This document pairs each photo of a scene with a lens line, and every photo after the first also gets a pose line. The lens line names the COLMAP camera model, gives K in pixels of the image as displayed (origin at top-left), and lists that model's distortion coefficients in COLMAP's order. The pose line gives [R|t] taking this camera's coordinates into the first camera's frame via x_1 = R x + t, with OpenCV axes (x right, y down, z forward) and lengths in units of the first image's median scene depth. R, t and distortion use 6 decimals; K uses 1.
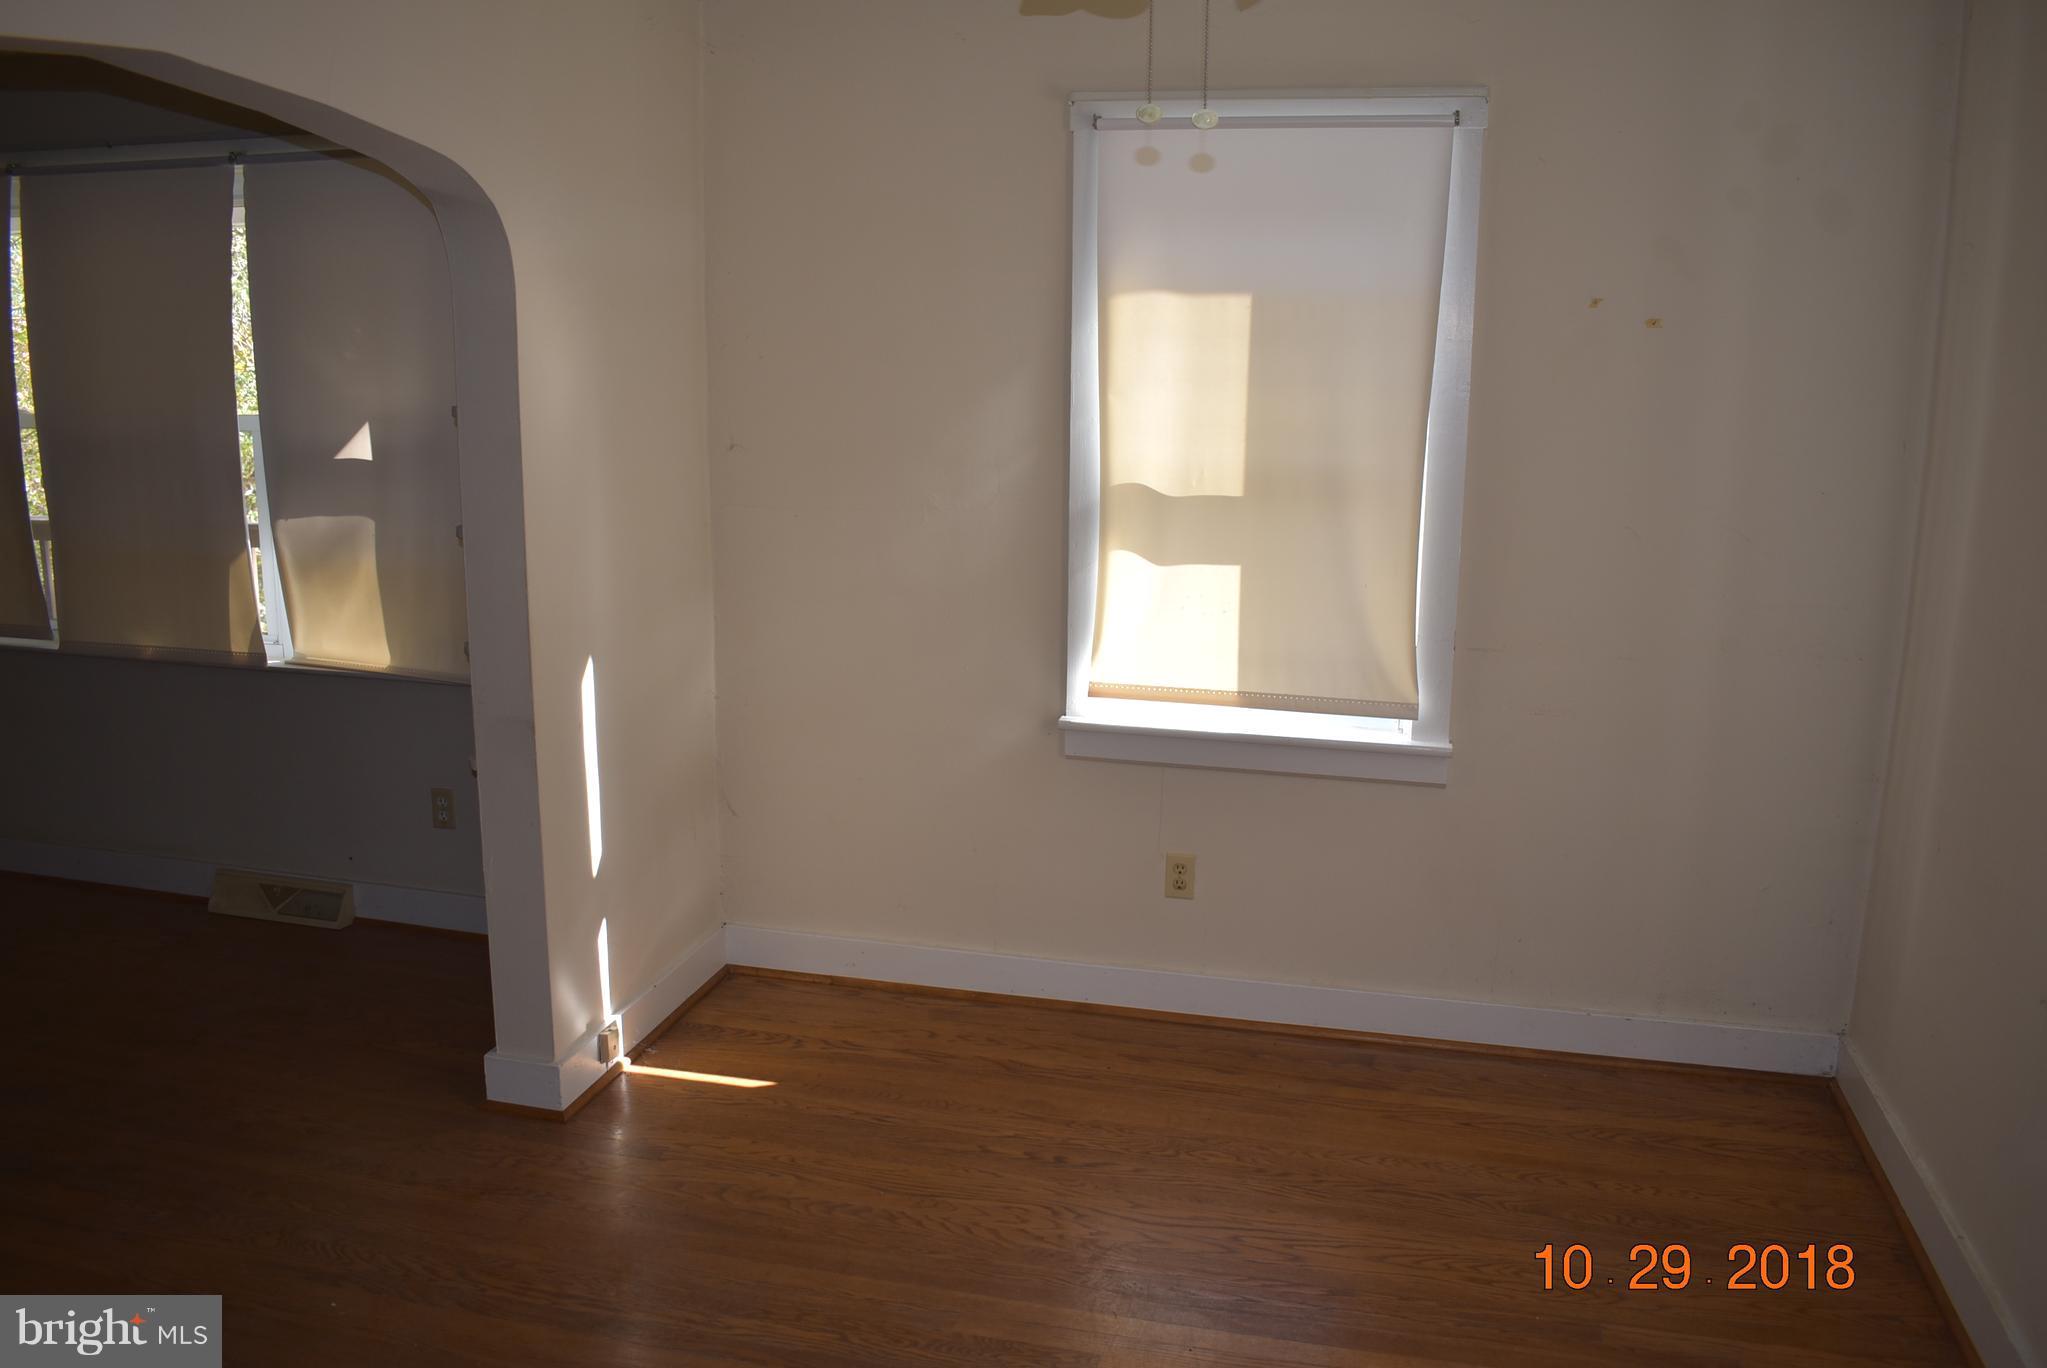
lens RADIAL K [[1611.7, 0, 1022.0], [0, 1611.7, 677.7], [0, 0, 1]] dist [-0.078797, 0.006717]
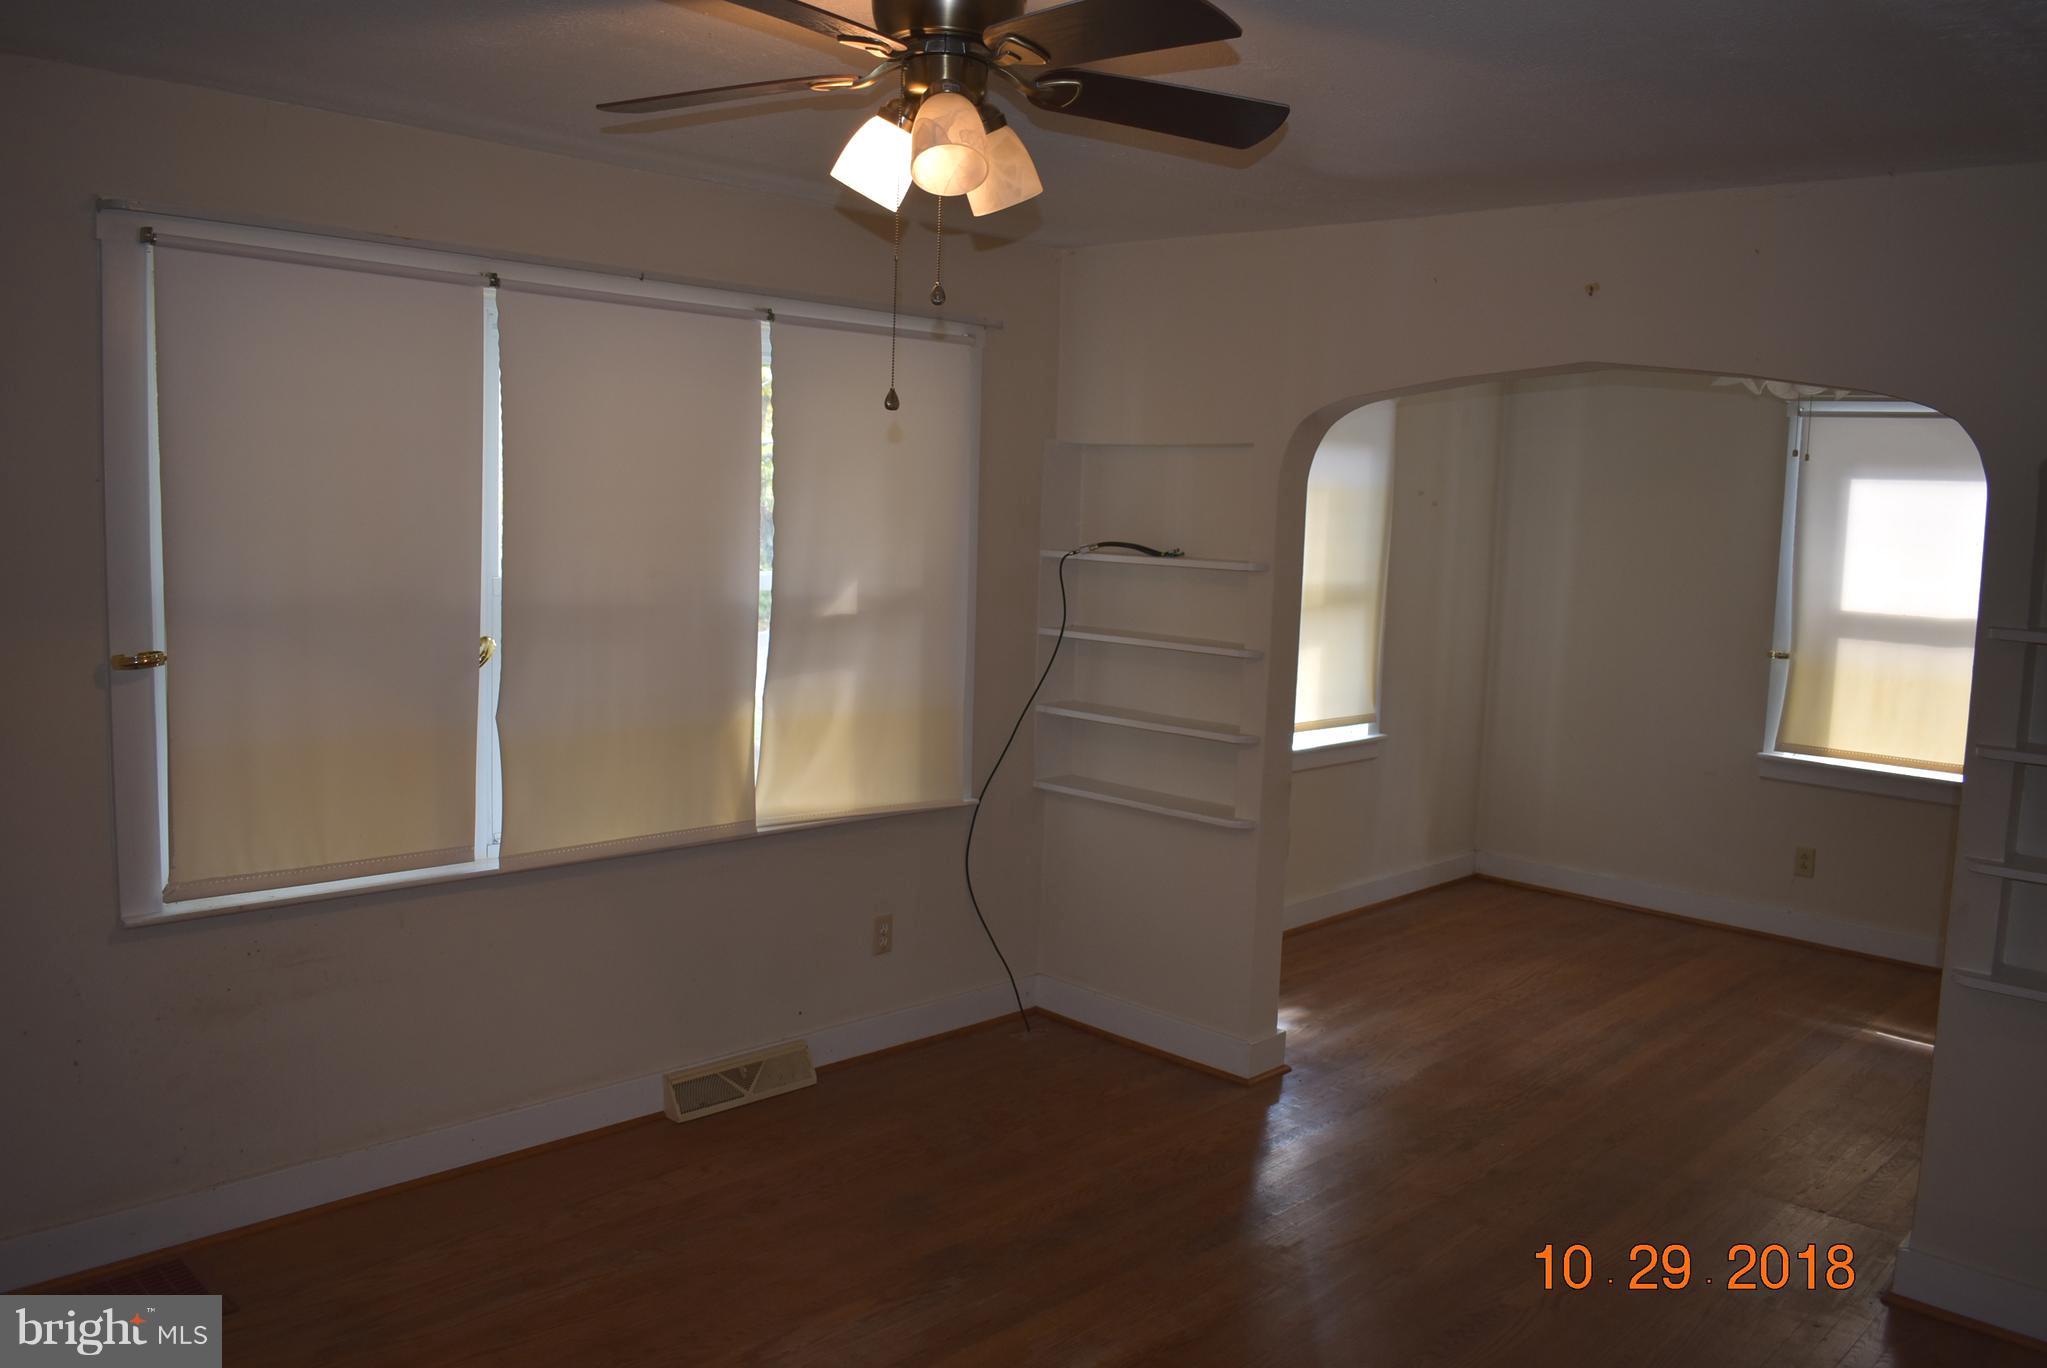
lens RADIAL K [[1611.7, 0, 1022.0], [0, 1611.7, 677.7], [0, 0, 1]] dist [-0.078797, 0.006717]
pose [[0.474546, -0.083874, 0.876226, -1.255559], [0.154282, 0.987965, 0.011014, -0.086549], [-0.866605, 0.129959, 0.481775, 0.375307]]
